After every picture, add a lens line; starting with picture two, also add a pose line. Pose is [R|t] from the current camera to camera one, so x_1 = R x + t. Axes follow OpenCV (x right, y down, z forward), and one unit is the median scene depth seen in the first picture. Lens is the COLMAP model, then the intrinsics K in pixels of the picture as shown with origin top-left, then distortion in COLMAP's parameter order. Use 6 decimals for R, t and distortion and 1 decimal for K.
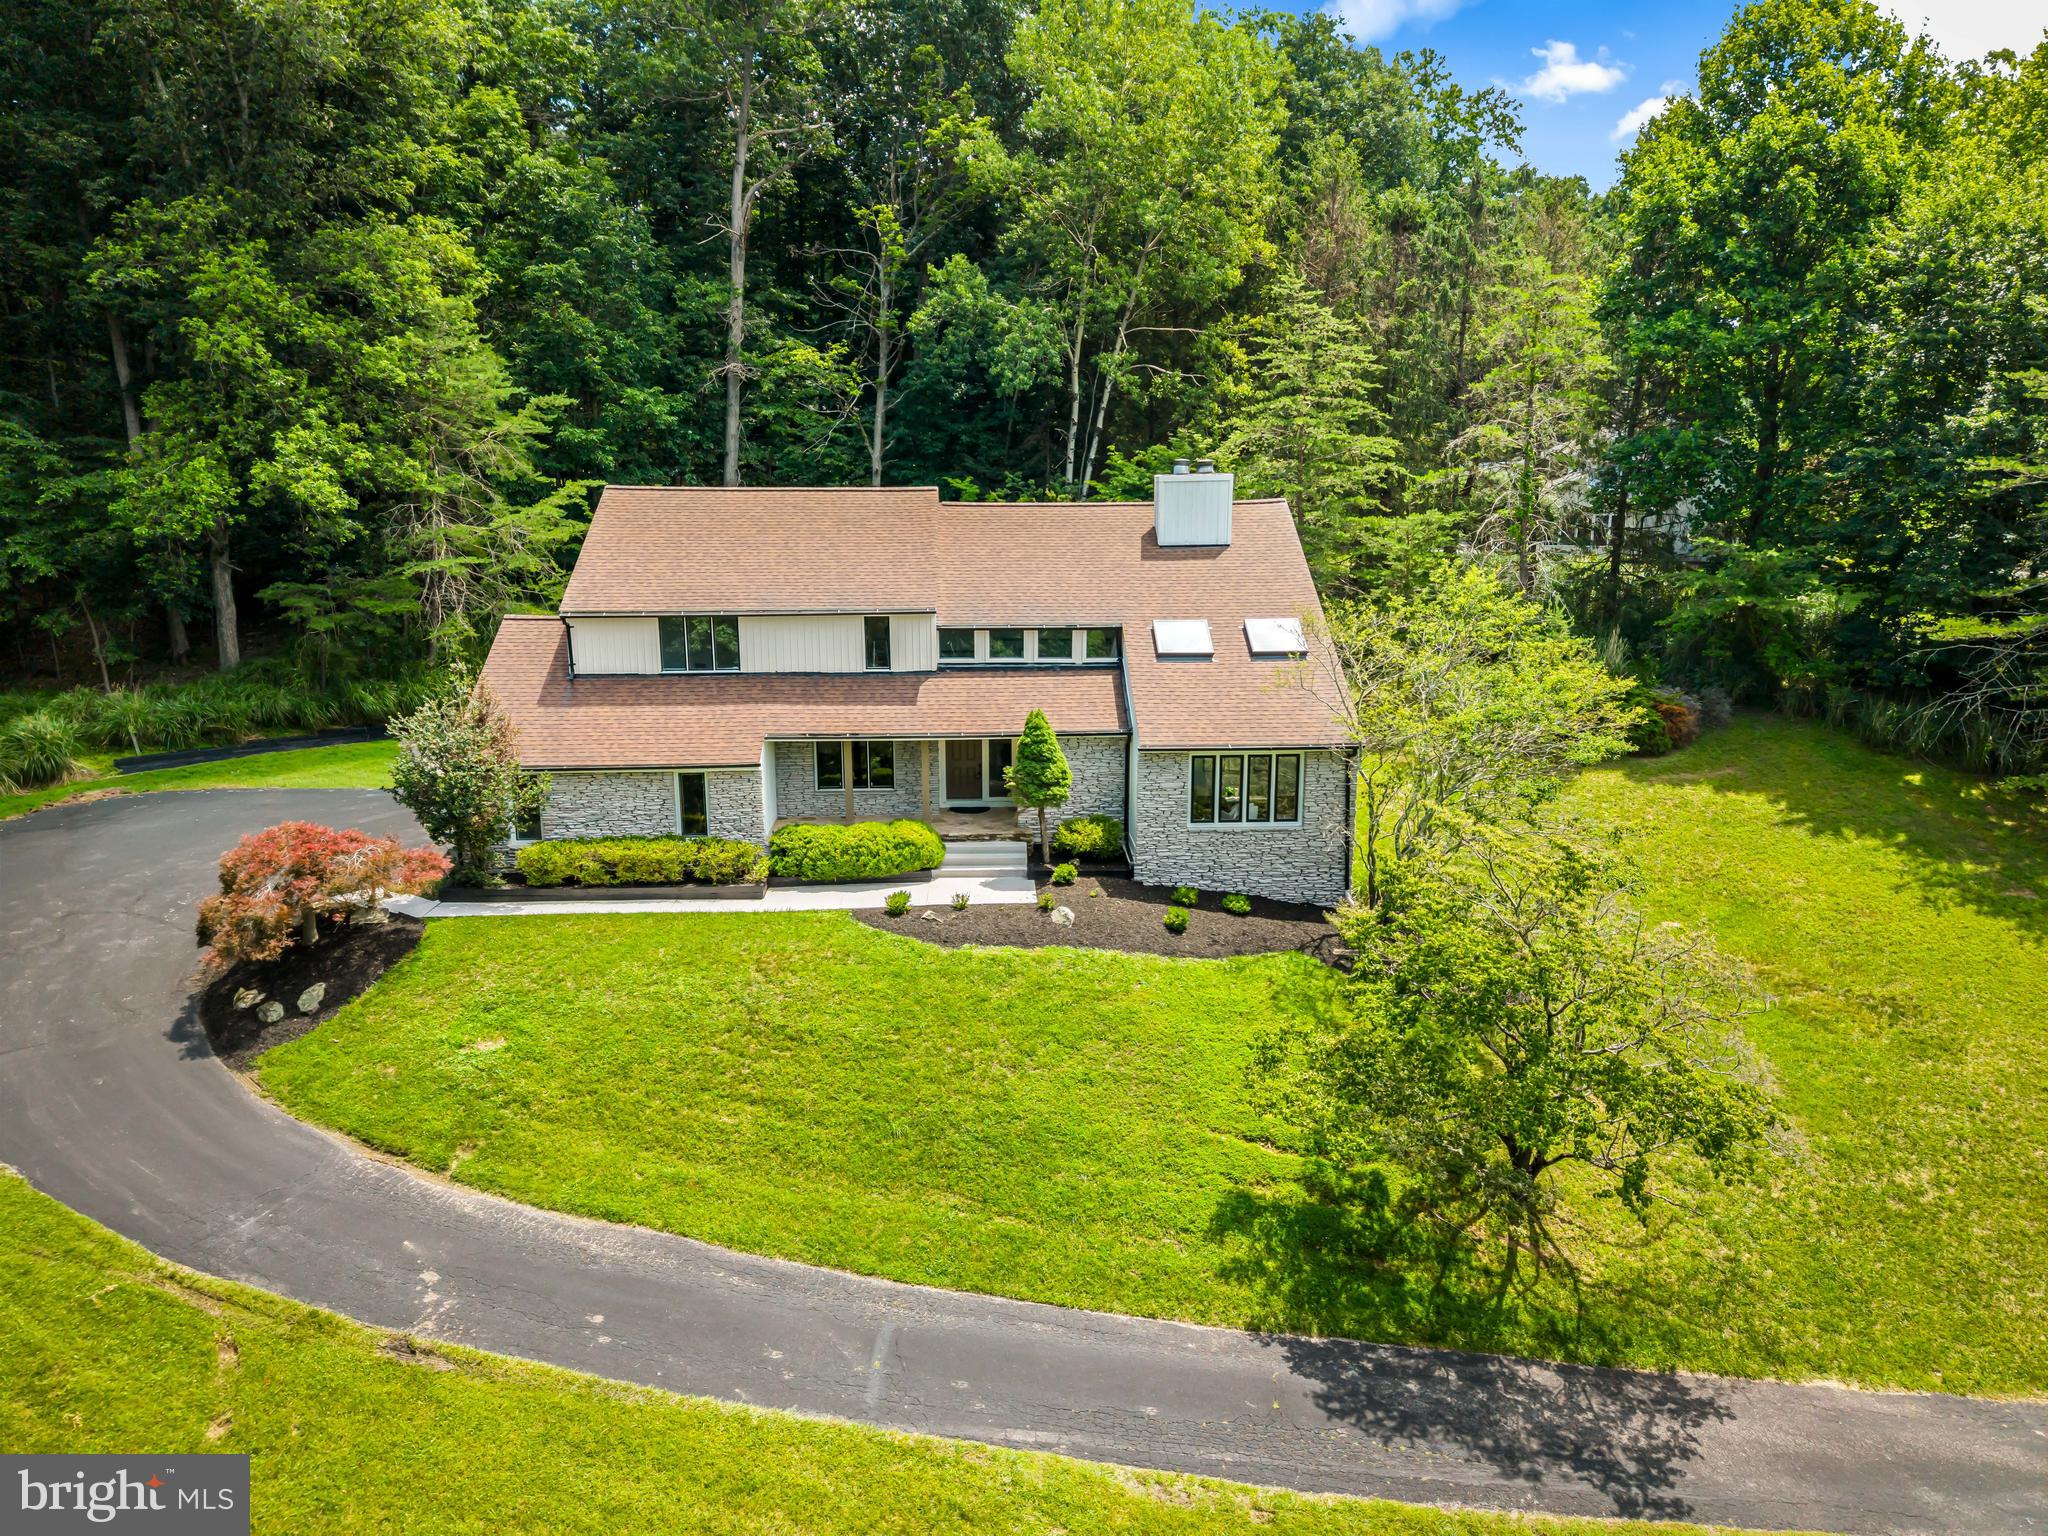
lens RADIAL K [[1381.3, 0, 1024.0], [0, 1381.3, 768.0], [0, 0, 1]] dist [0.032130, -0.068420]
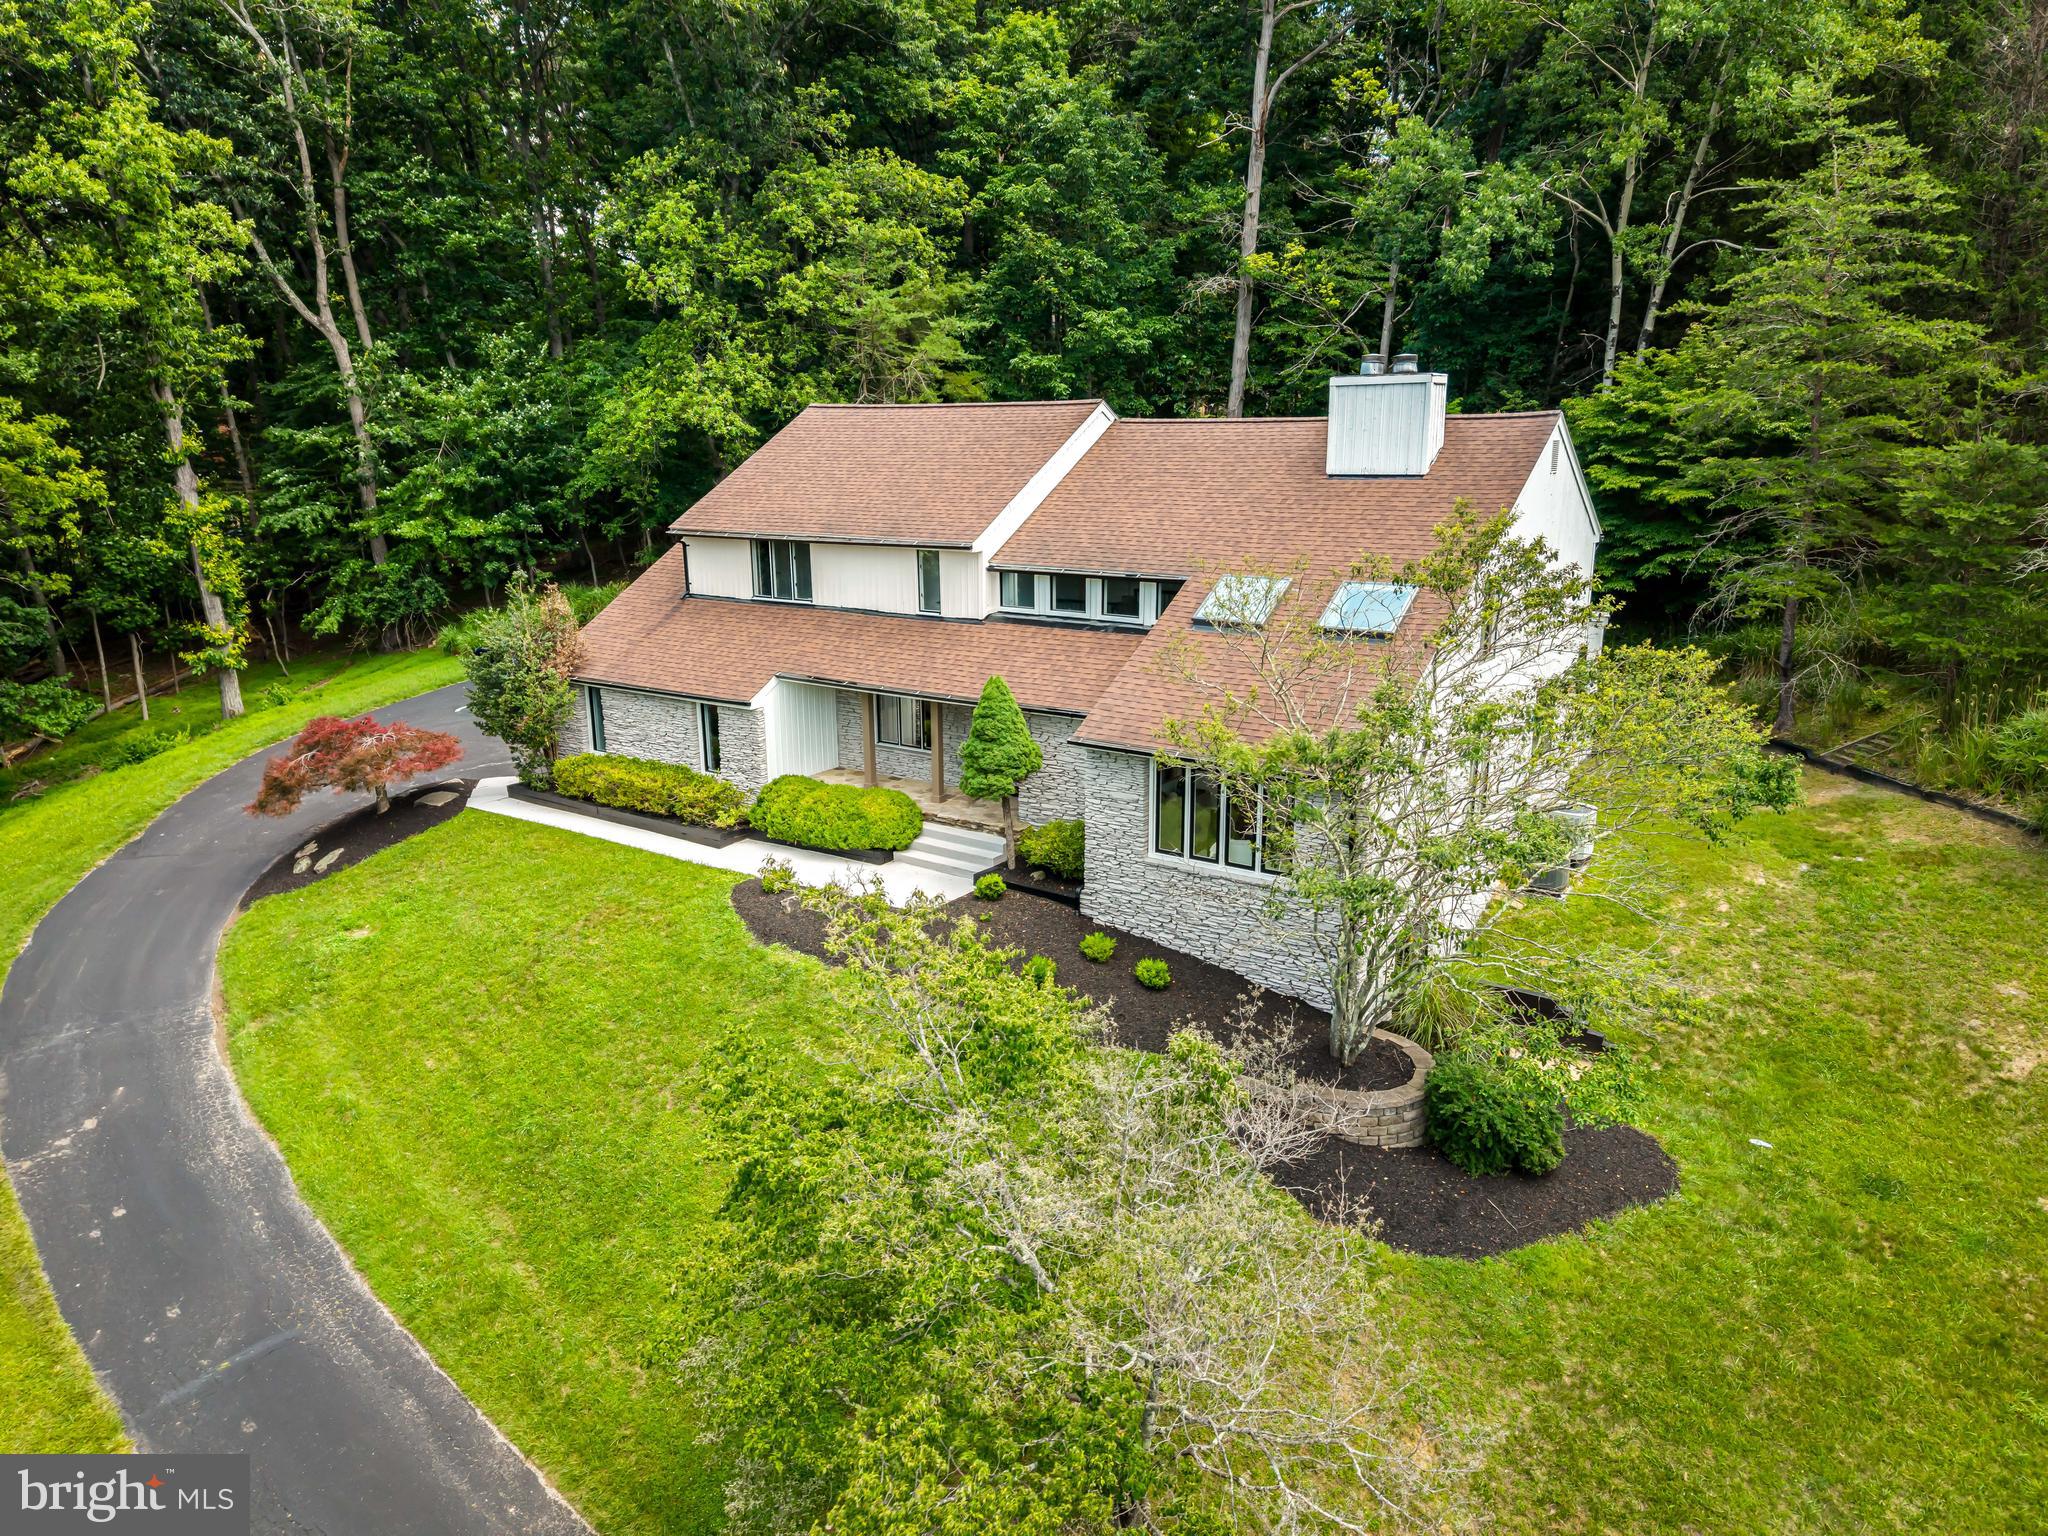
lens RADIAL K [[1359.7, 0, 1018.0], [0, 1359.7, 781.0], [0, 0, 1]] dist [-0.002272, -0.005141]
pose [[0.792627, 0.147908, -0.591495, 0.474952], [-0.118269, 0.989001, 0.088823, -0.051657], [0.598126, -0.000448, 0.801402, 0.370180]]
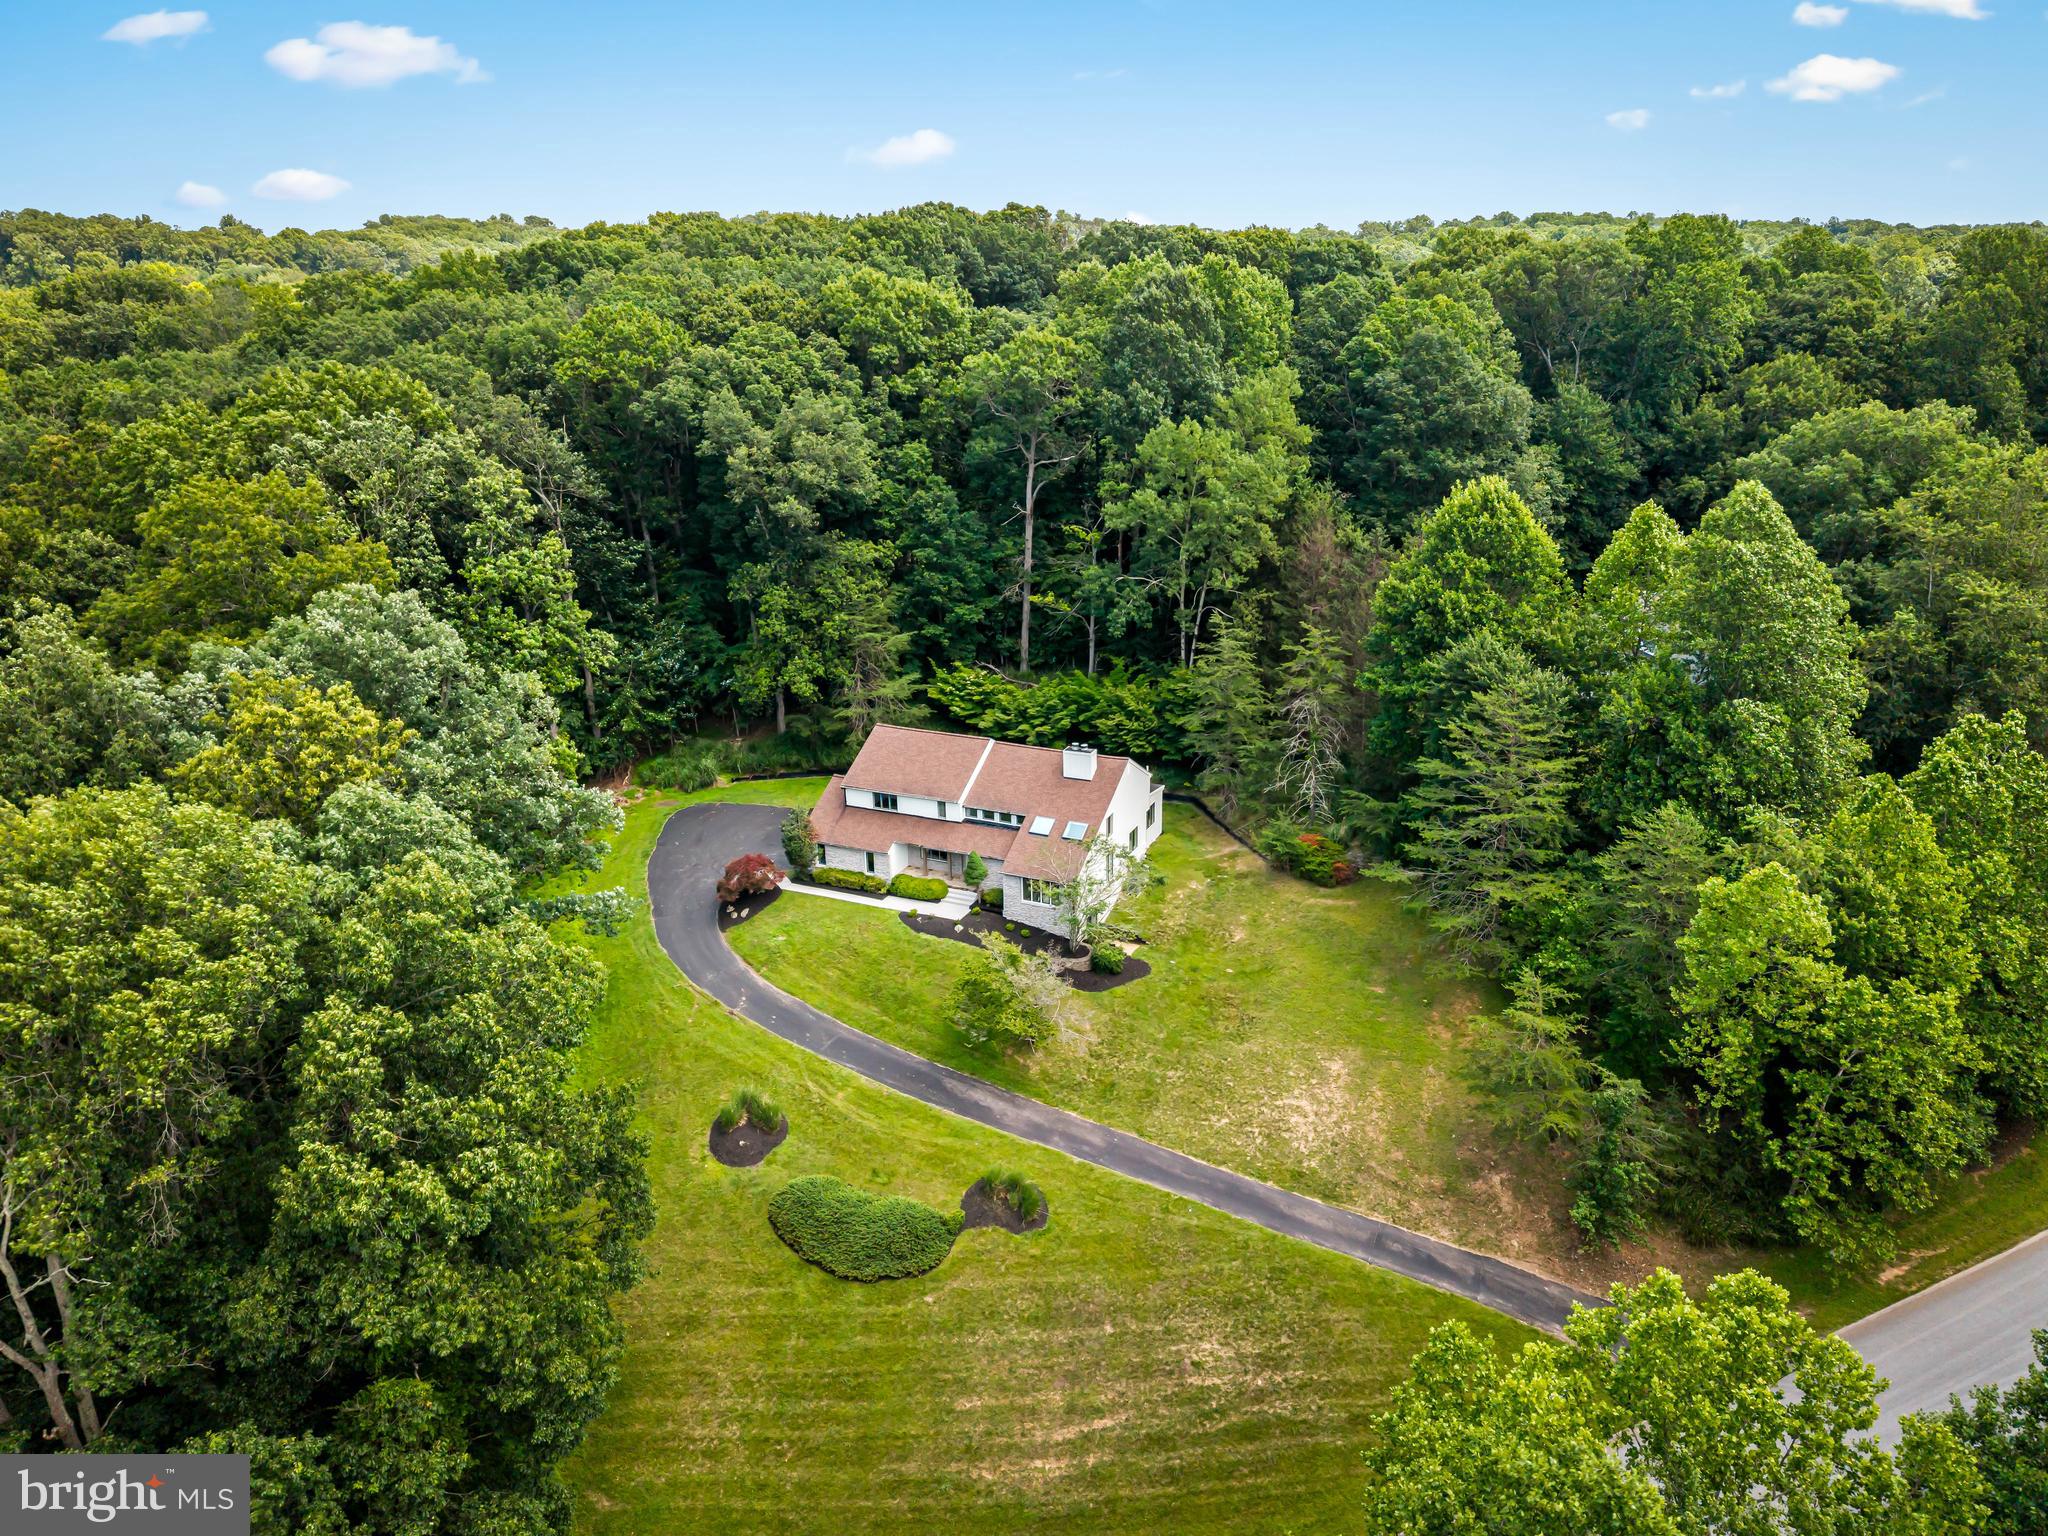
lens RADIAL K [[1429.0, 0, 1024.0], [0, 1429.0, 768.0], [0, 0, 1]] dist [0.042885, -0.001050]
pose [[0.886670, 0.139732, -0.440784, 1.303884], [-0.076546, 0.984451, 0.158102, -0.649138], [0.456022, -0.106444, 0.883580, -1.437511]]
